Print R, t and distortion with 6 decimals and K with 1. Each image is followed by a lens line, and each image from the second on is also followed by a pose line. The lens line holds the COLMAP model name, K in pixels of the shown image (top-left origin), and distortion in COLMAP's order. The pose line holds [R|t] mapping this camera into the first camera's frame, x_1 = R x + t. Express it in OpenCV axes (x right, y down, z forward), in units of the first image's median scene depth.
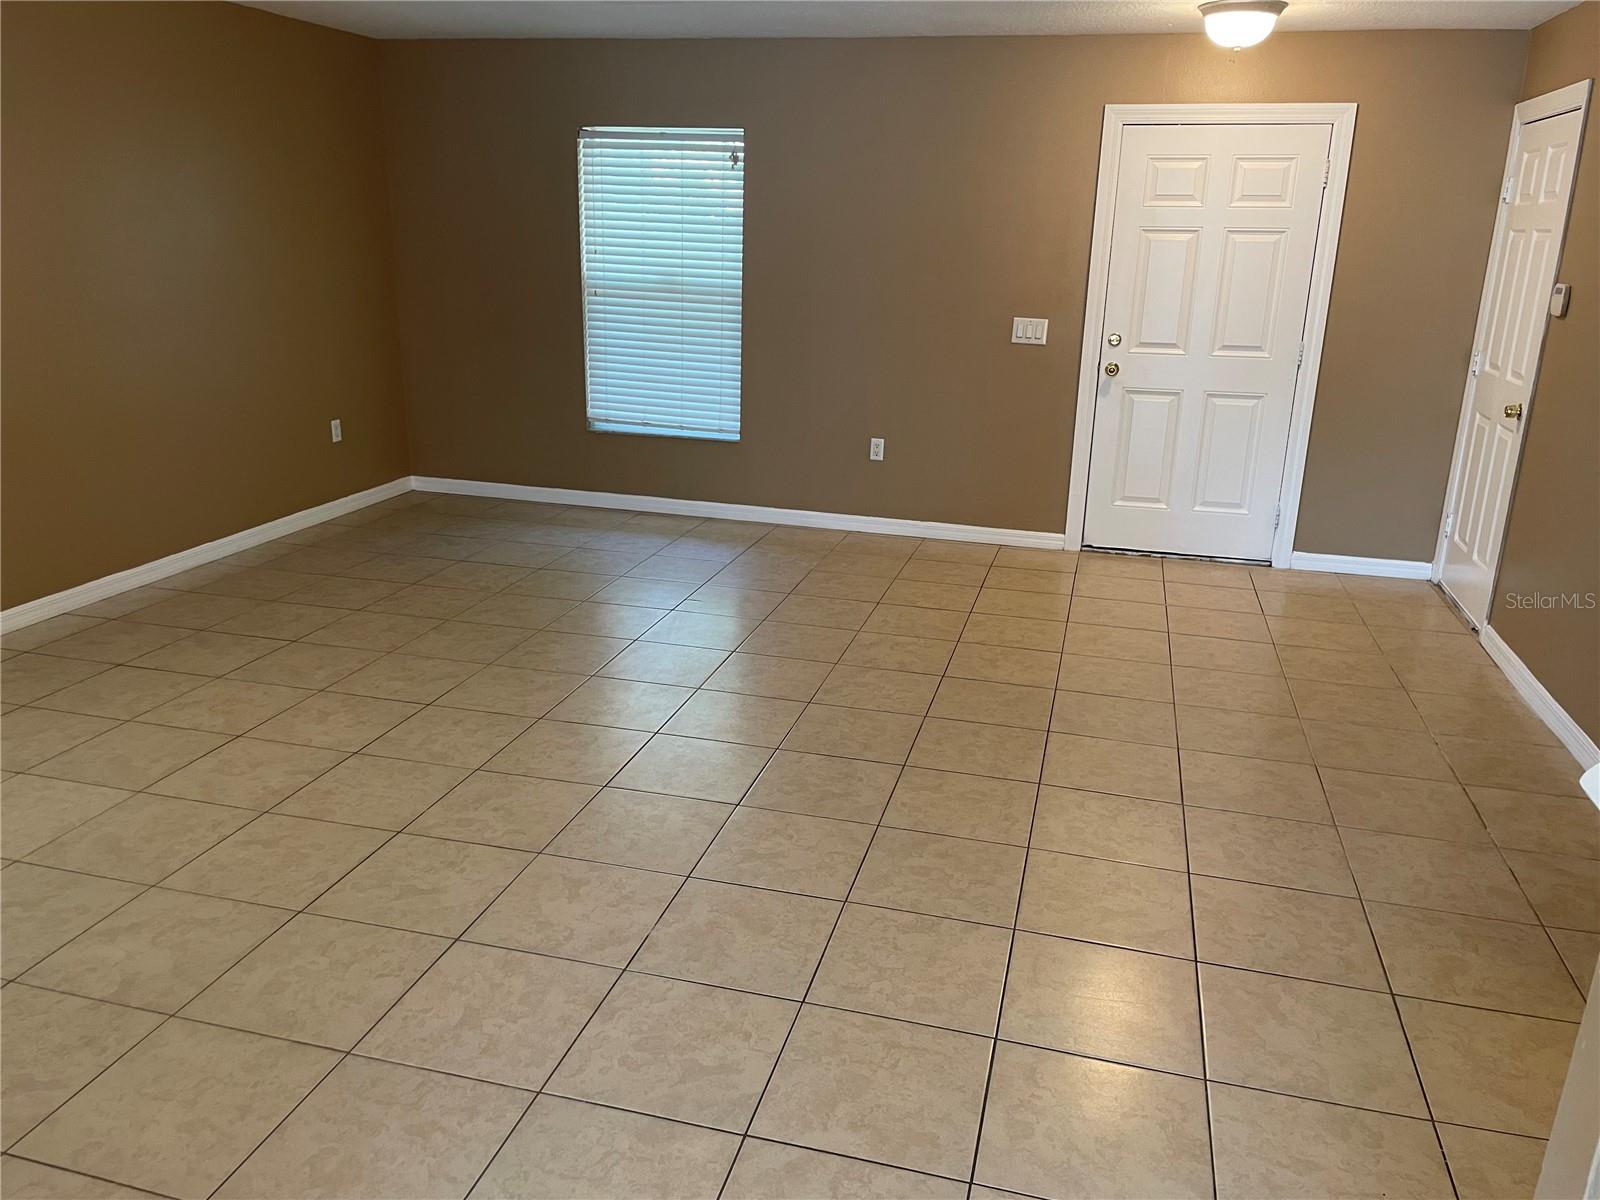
lens RADIAL K [[1224.2, 0, 795.3], [0, 1224.2, 592.0], [0, 0, 1]] dist [0.053410, -0.035417]
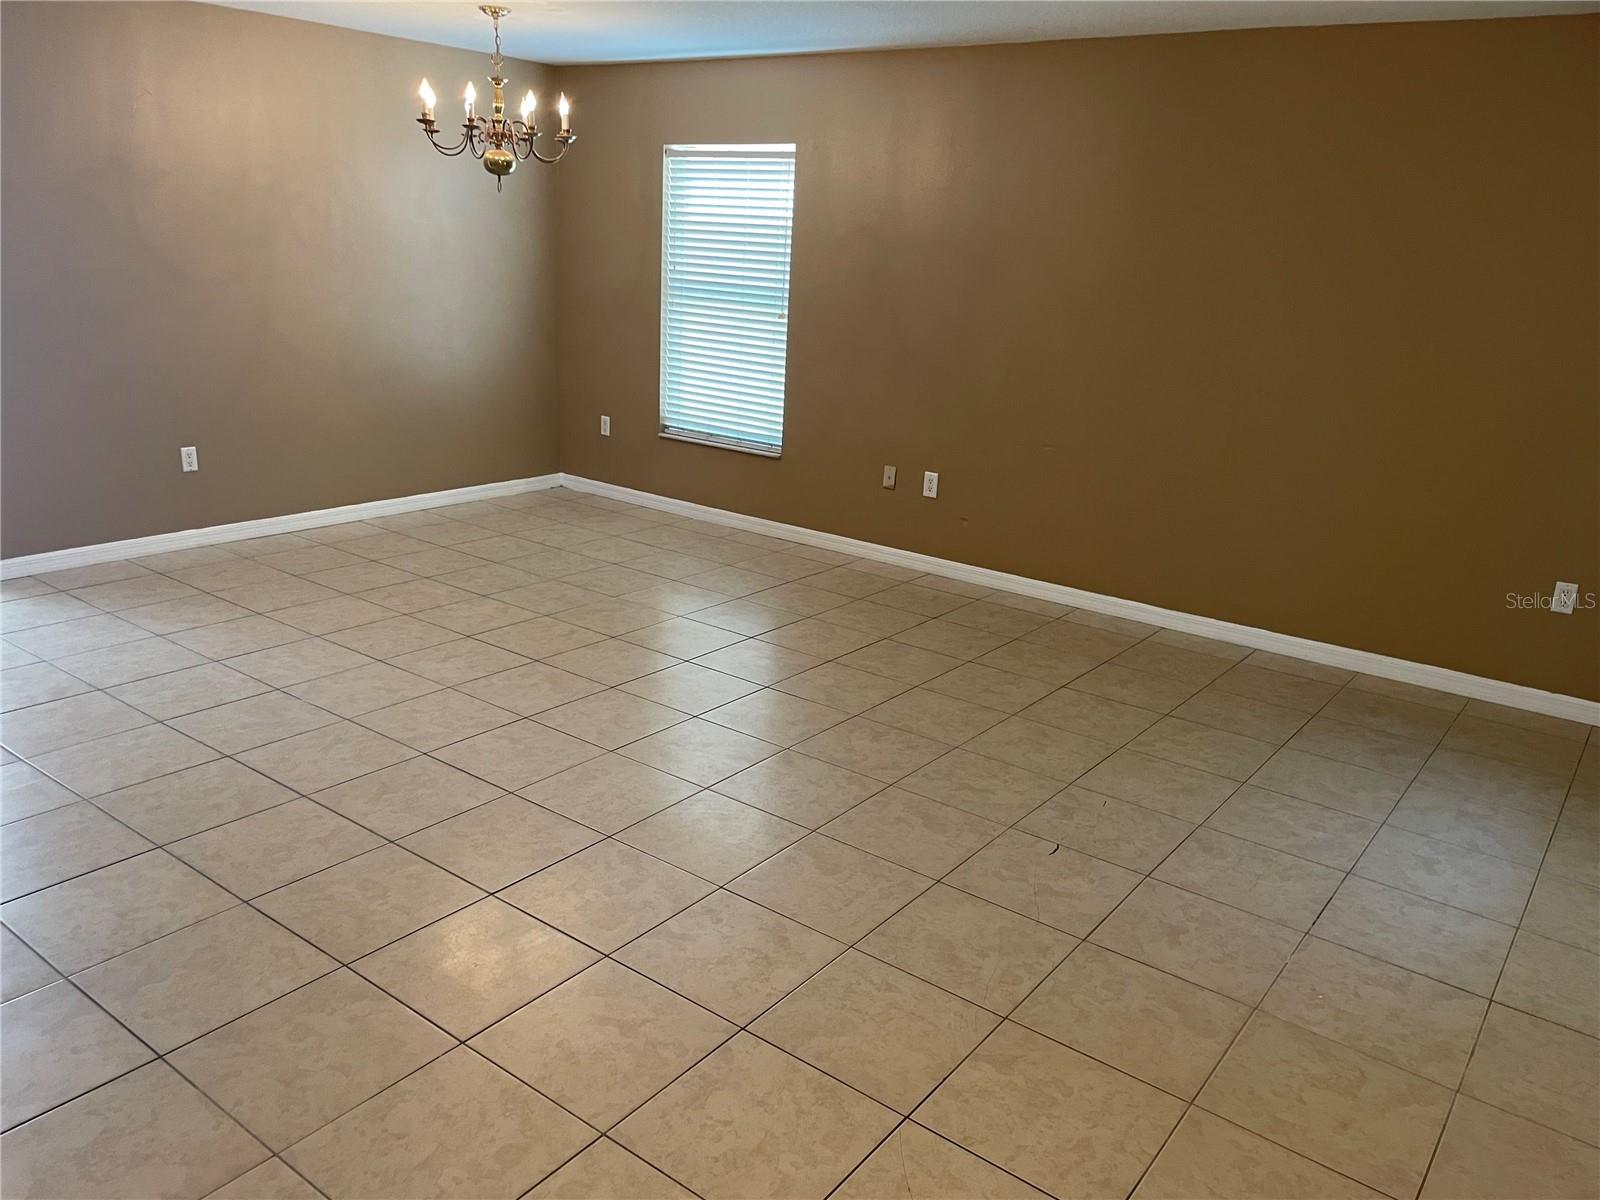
lens RADIAL K [[1224.2, 0, 791.6], [0, 1224.2, 607.9], [0, 0, 1]] dist [0.053410, -0.035417]
pose [[-0.385964, 0.224261, -0.894840, 0.843475], [-0.320816, 0.876827, 0.358121, -0.474547], [0.864933, 0.425301, -0.266477, 1.639756]]
